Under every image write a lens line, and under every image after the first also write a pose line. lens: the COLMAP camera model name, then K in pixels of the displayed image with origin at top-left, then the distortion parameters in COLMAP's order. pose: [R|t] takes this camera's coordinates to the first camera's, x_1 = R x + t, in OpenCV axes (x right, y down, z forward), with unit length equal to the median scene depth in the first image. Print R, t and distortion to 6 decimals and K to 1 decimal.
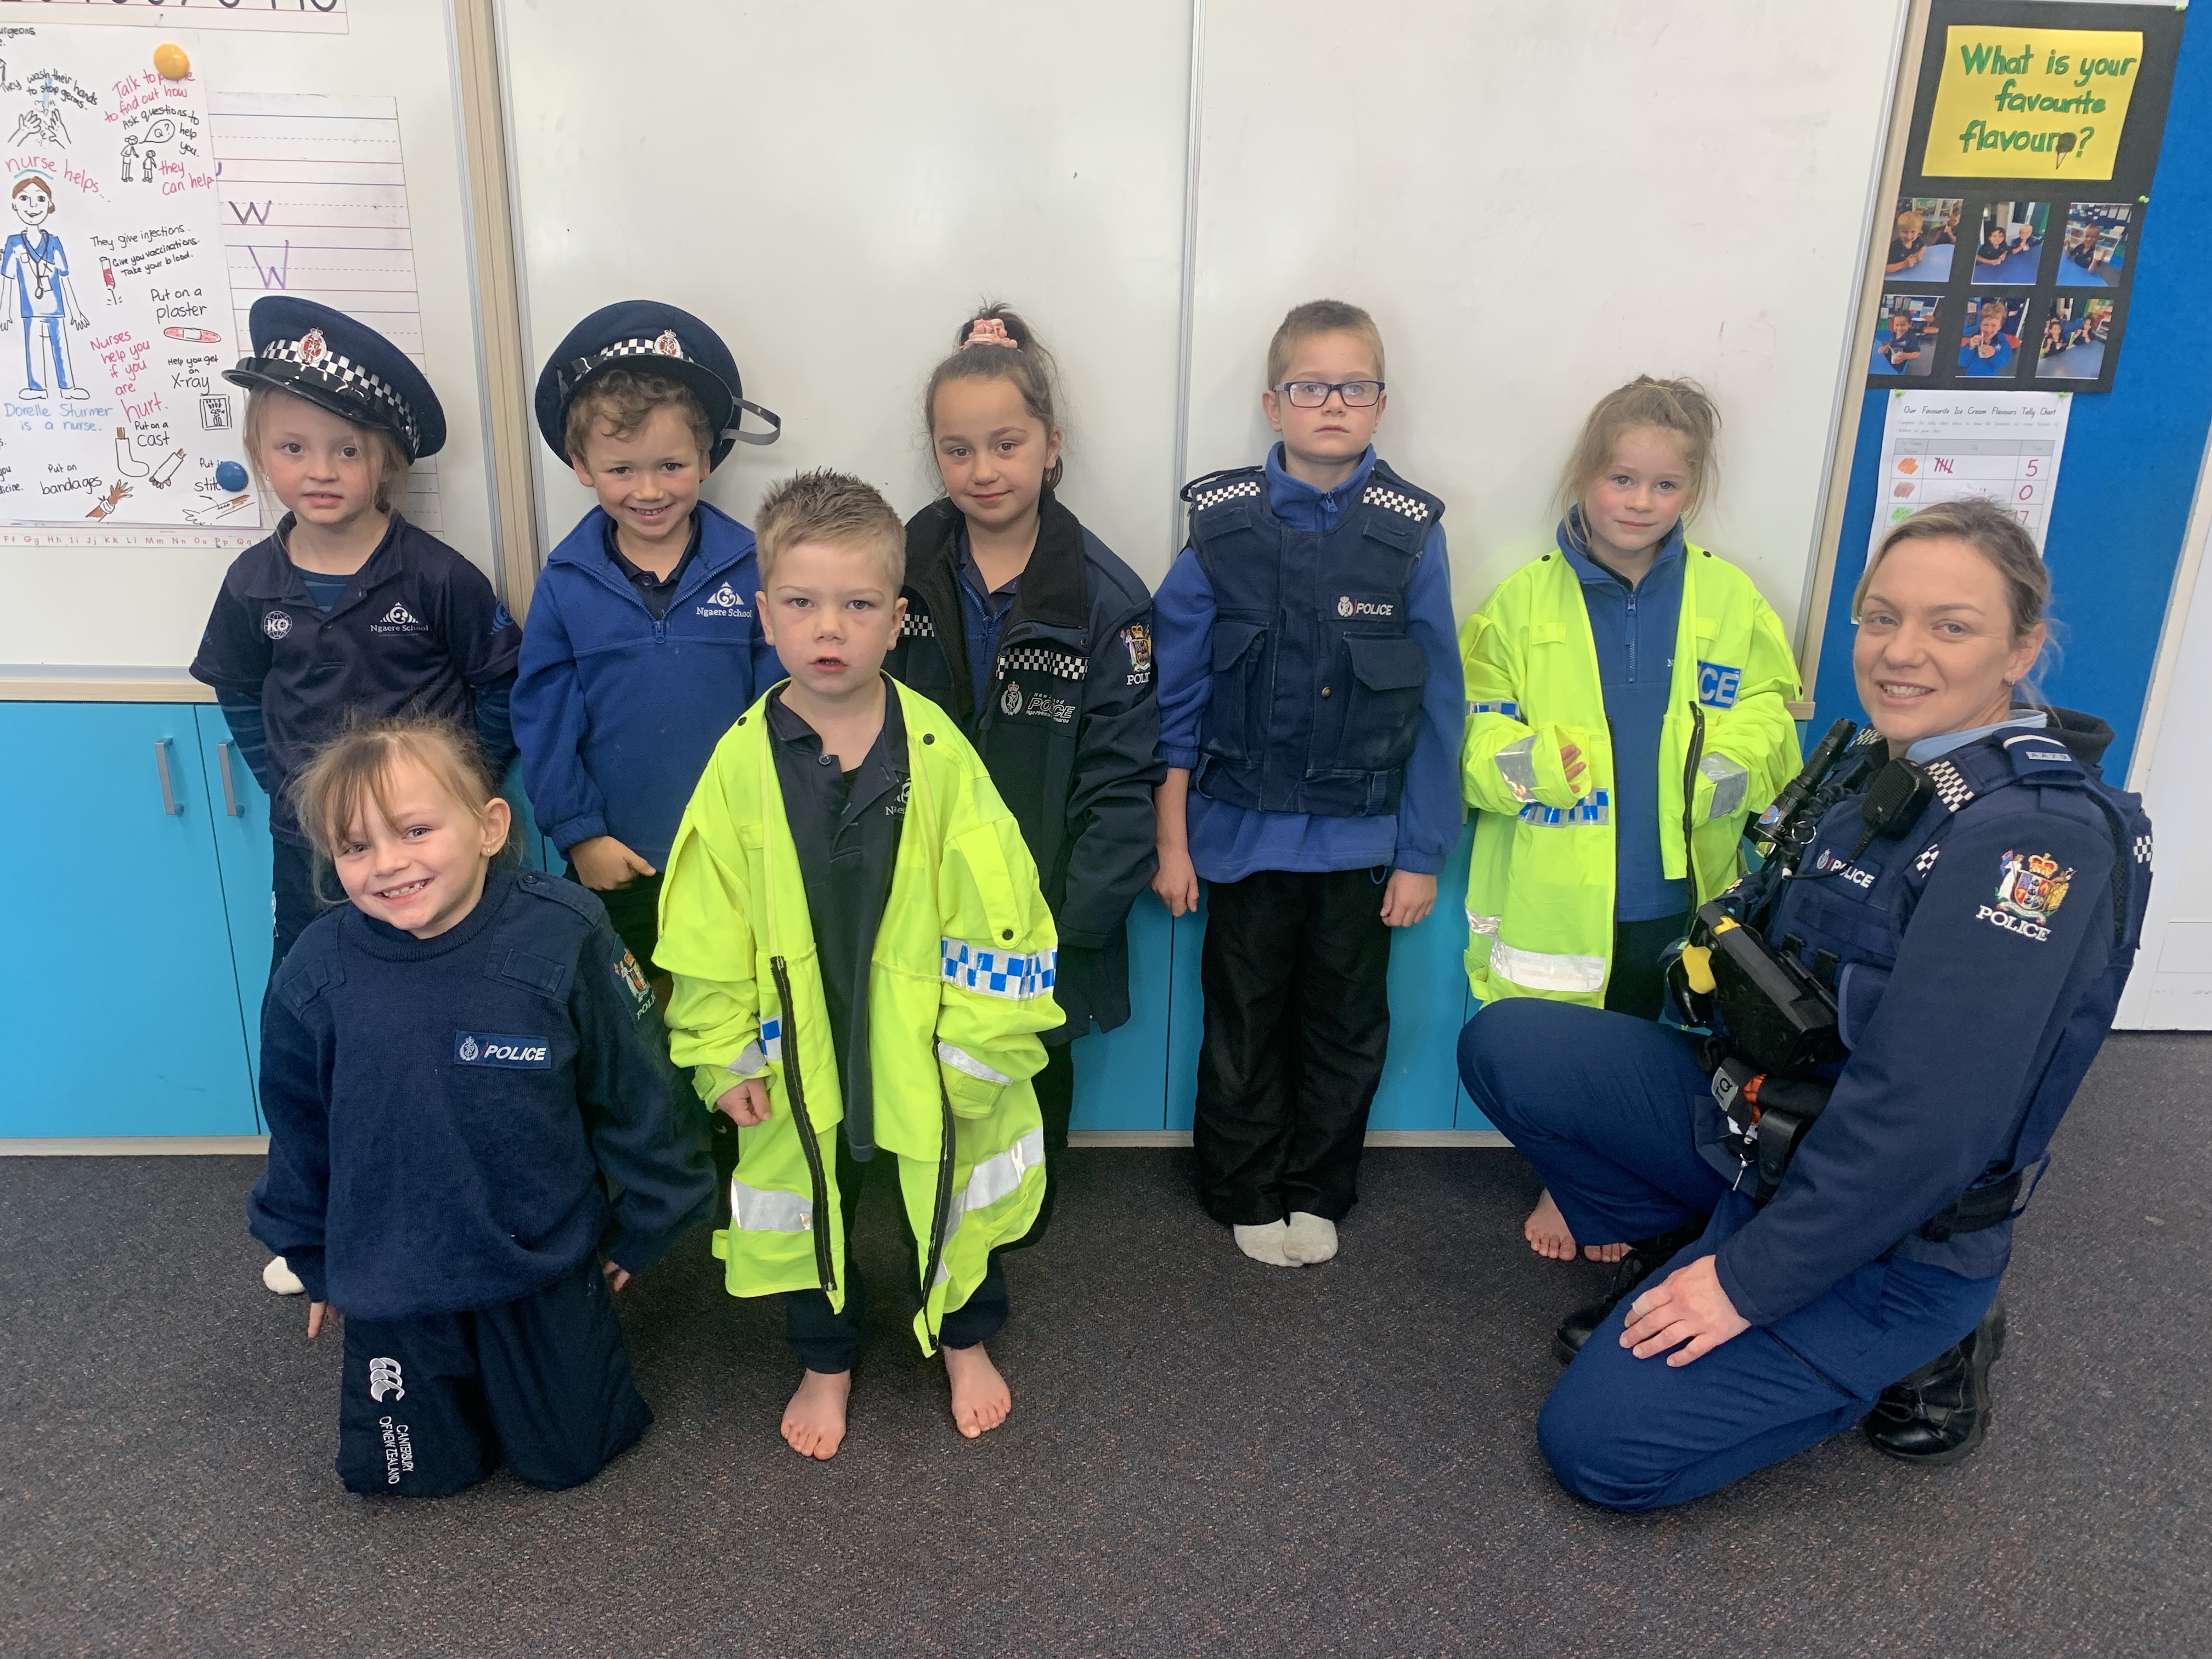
lens RADIAL K [[1672.7, 0, 1096.1], [0, 1672.7, 815.3], [0, 0, 1]] dist [0.004750, -0.011843]
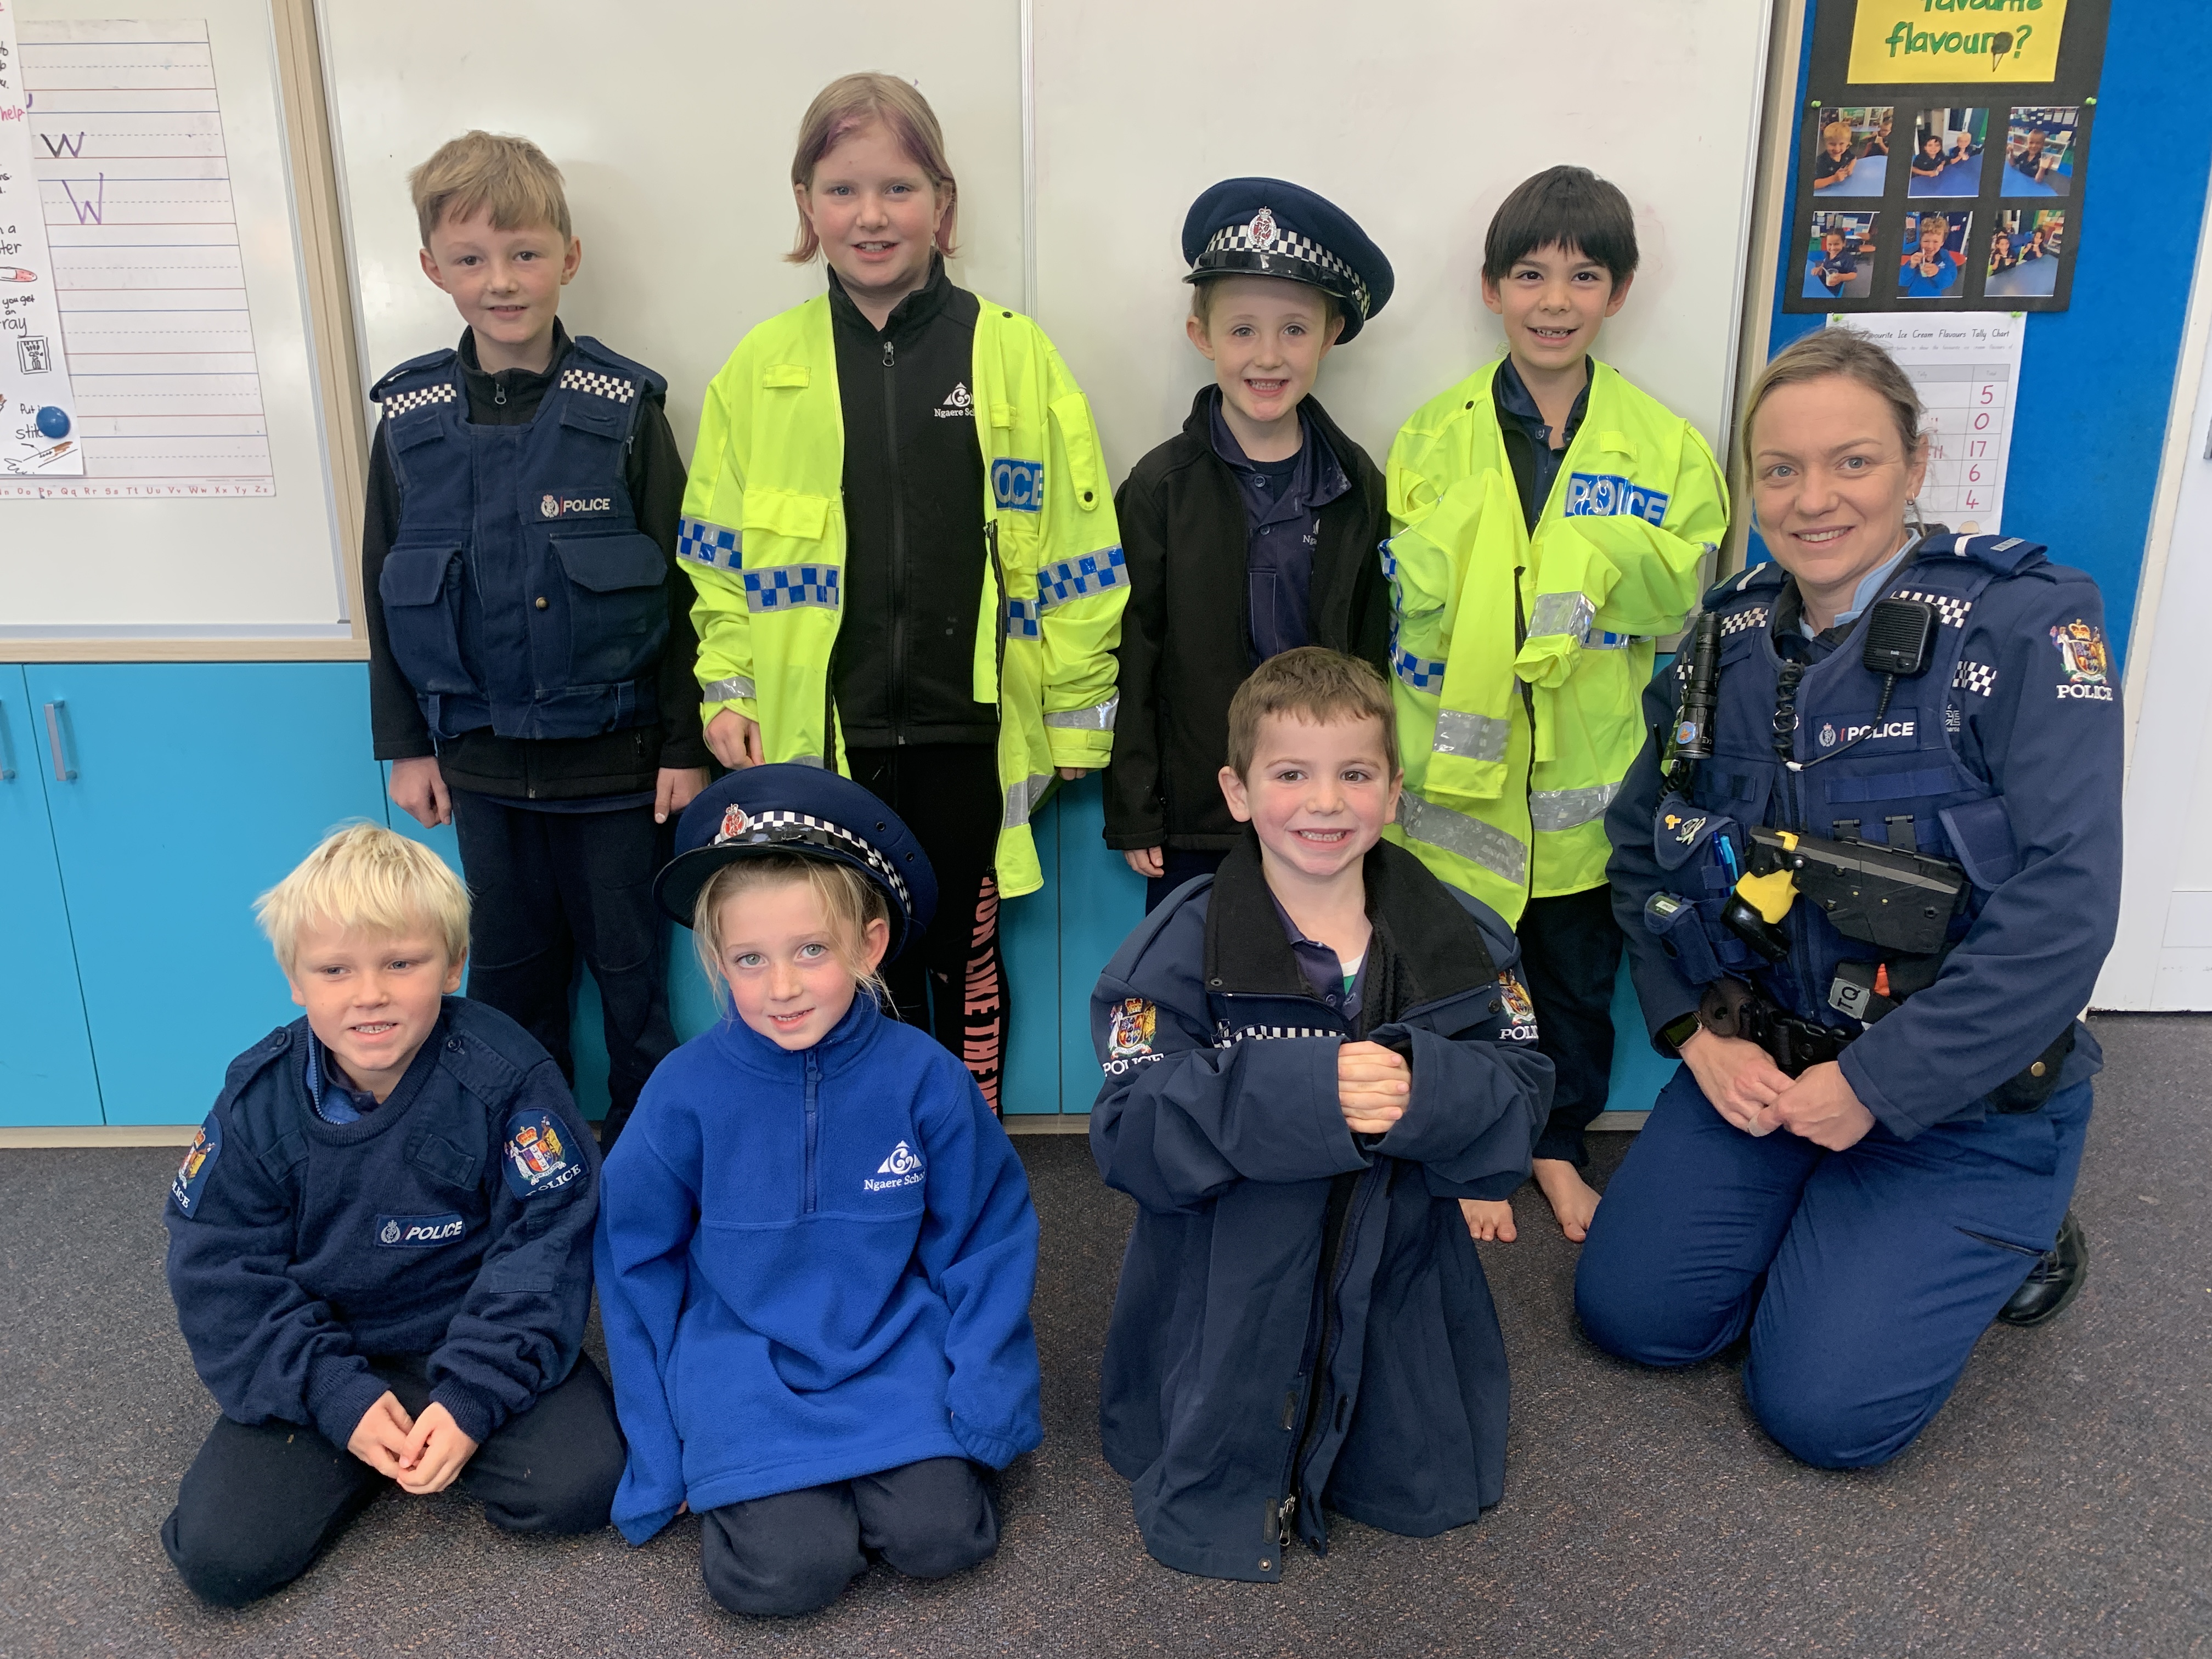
lens RADIAL K [[1672.7, 0, 1092.8], [0, 1672.7, 814.6], [0, 0, 1]] dist [0.004750, -0.011843]
pose [[0.999081, -0.017305, -0.039222, 0.116936], [0.015452, 0.998773, -0.047049, 0.078642], [0.039988, 0.046400, 0.998122, 0.073571]]
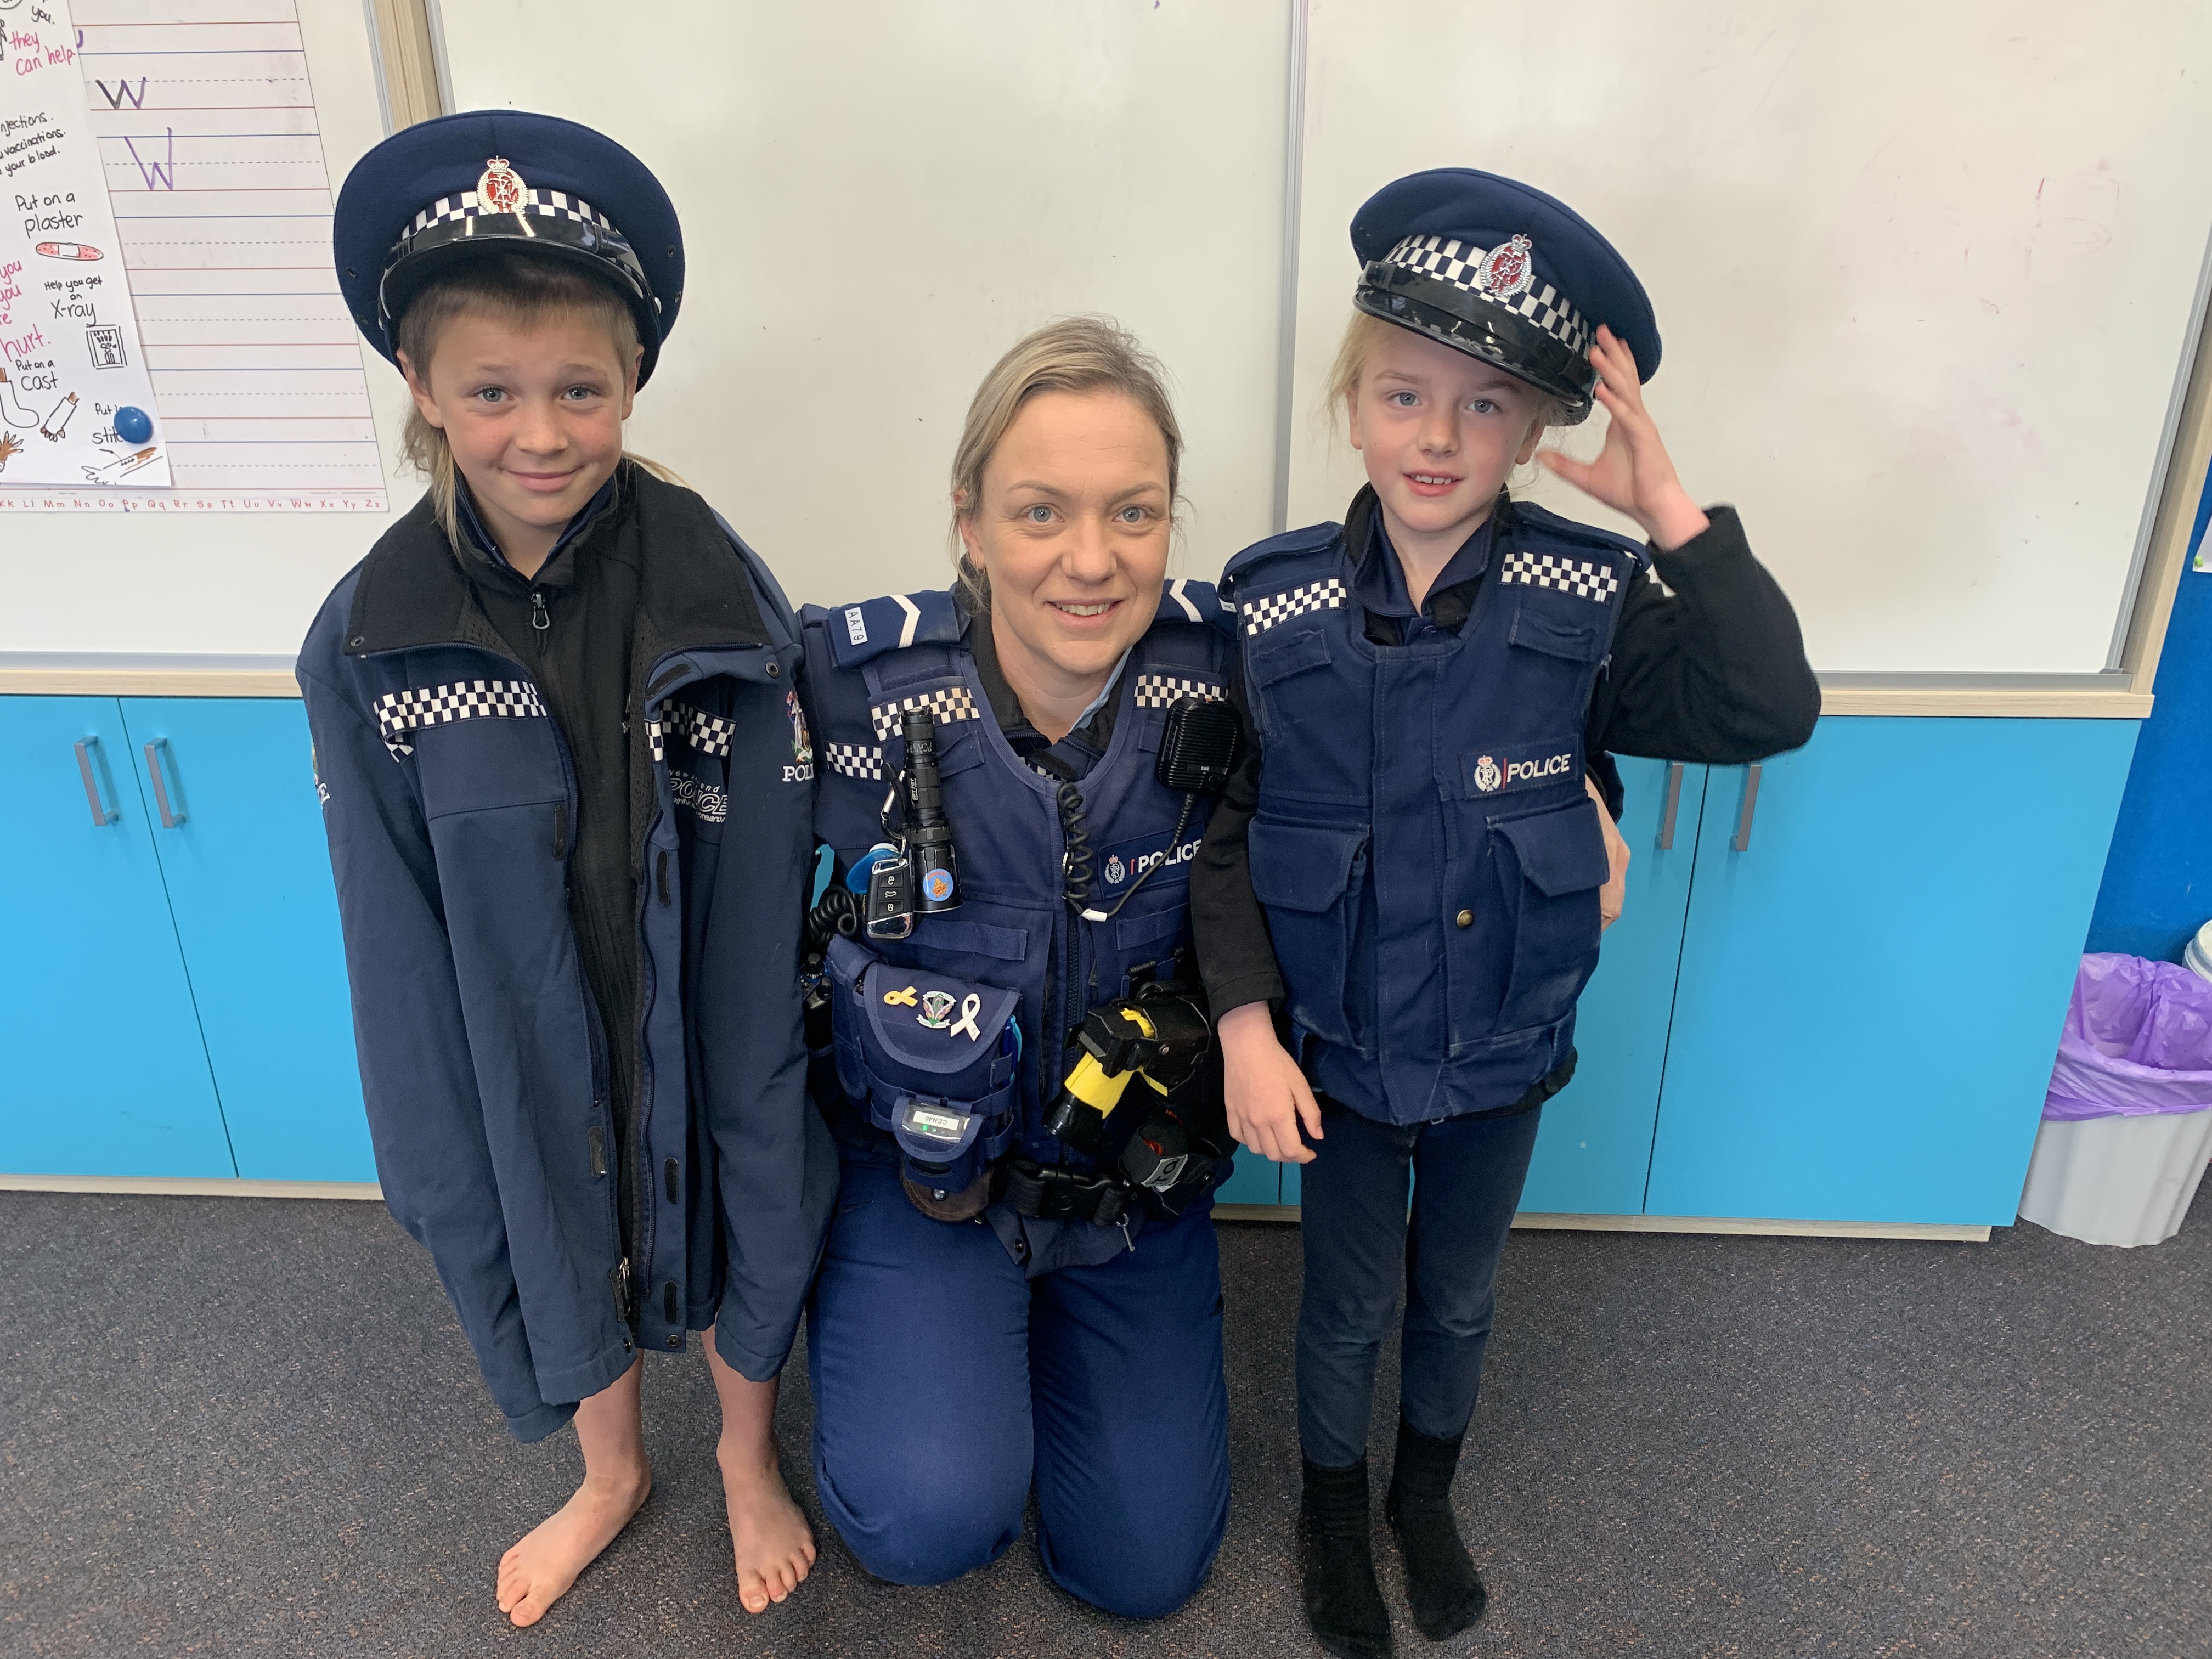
lens RADIAL K [[1672.7, 0, 1092.7], [0, 1672.7, 822.3], [0, 0, 1]] dist [0.004750, -0.011843]
pose [[0.994050, 0.010232, -0.108442, 0.044222], [-0.001736, 0.996941, 0.078145, -0.073556], [0.108910, -0.077491, 0.991027, 0.223209]]
